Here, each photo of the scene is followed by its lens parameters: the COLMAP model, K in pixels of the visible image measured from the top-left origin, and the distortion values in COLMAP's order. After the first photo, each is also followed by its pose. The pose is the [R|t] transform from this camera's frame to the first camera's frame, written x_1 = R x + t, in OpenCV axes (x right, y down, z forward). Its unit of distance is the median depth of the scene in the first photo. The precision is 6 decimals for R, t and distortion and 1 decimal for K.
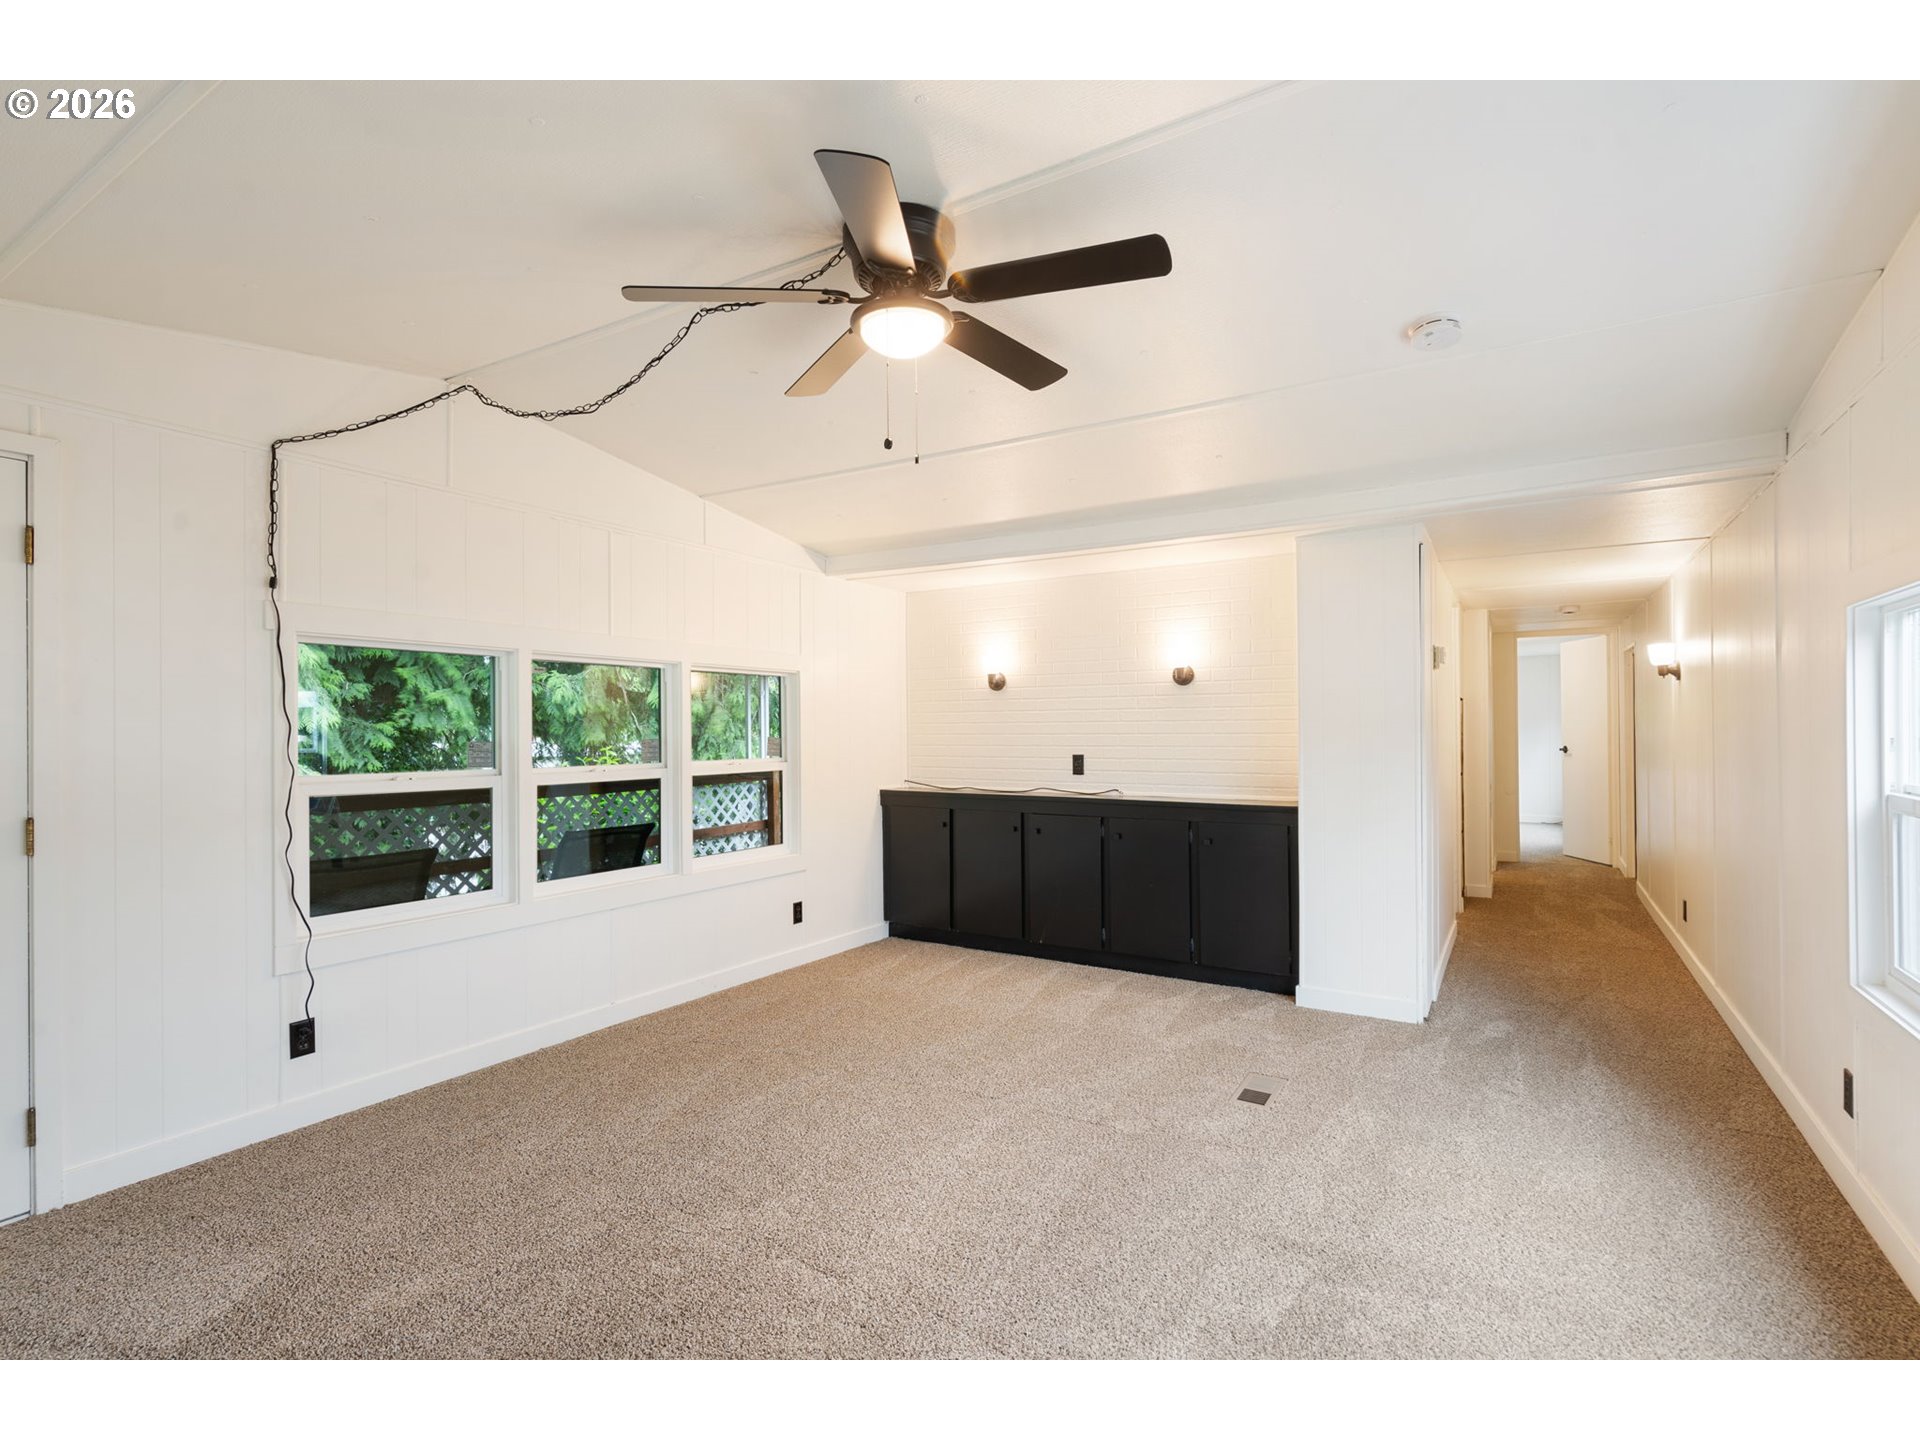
lens RADIAL K [[923.1, 0, 954.3], [0, 923.1, 742.7], [0, 0, 1]] dist [-0.003536, 0.000081]
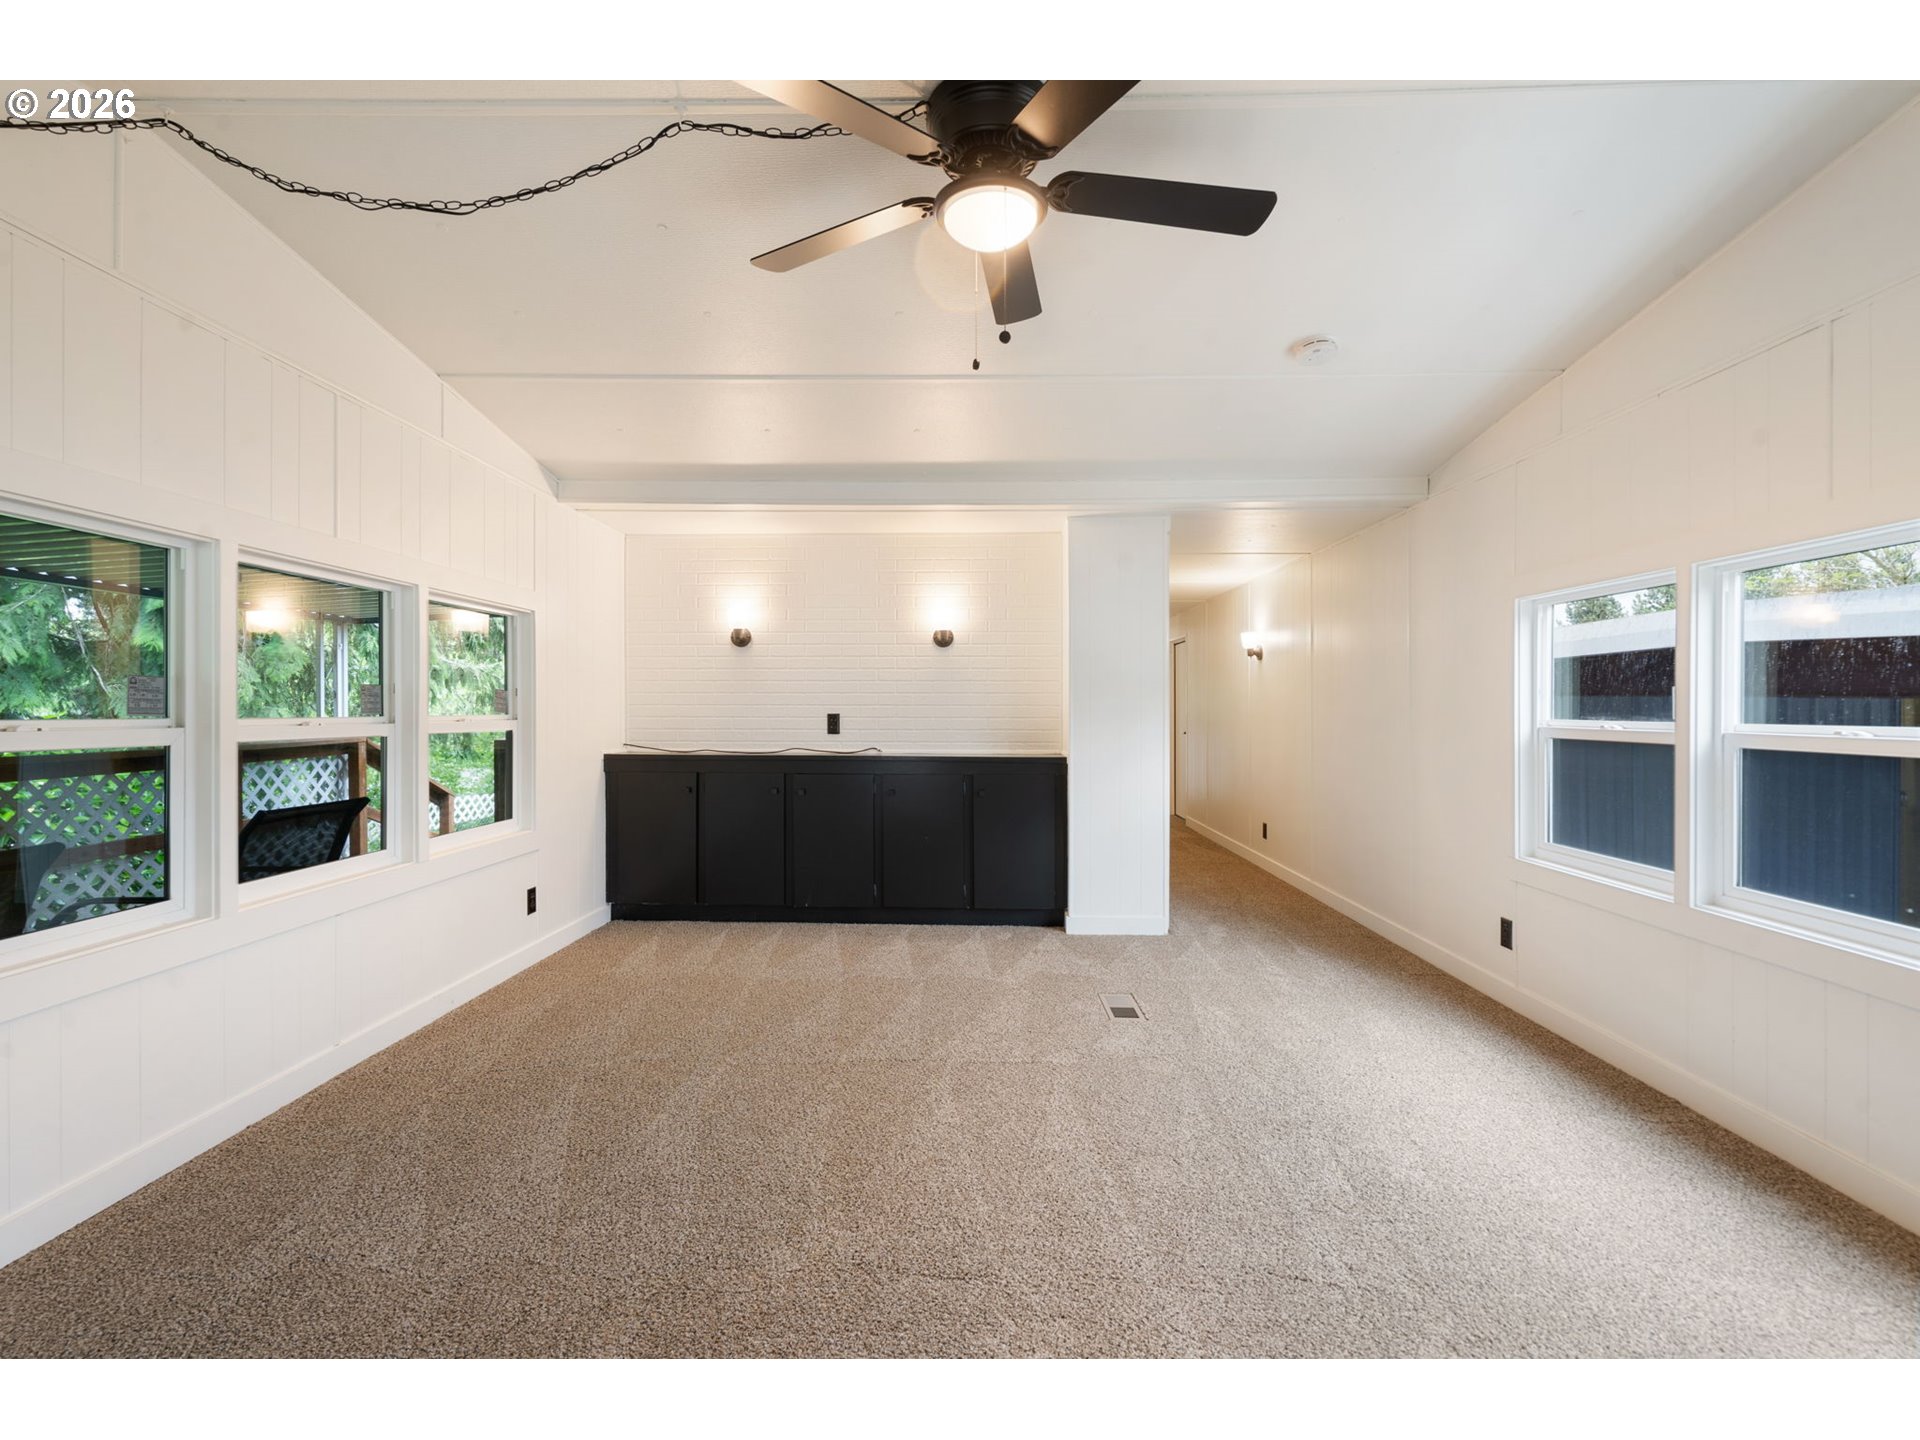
lens RADIAL K [[873.3, 0, 958.7], [0, 873.3, 720.6], [0, 0, 1]] dist [-0.003340, 0.000211]
pose [[0.860889, 0.001230, 0.508791, -0.242062], [-0.000118, 0.999998, -0.002218, 0.023597], [-0.508793, 0.001850, 0.860887, 0.128925]]
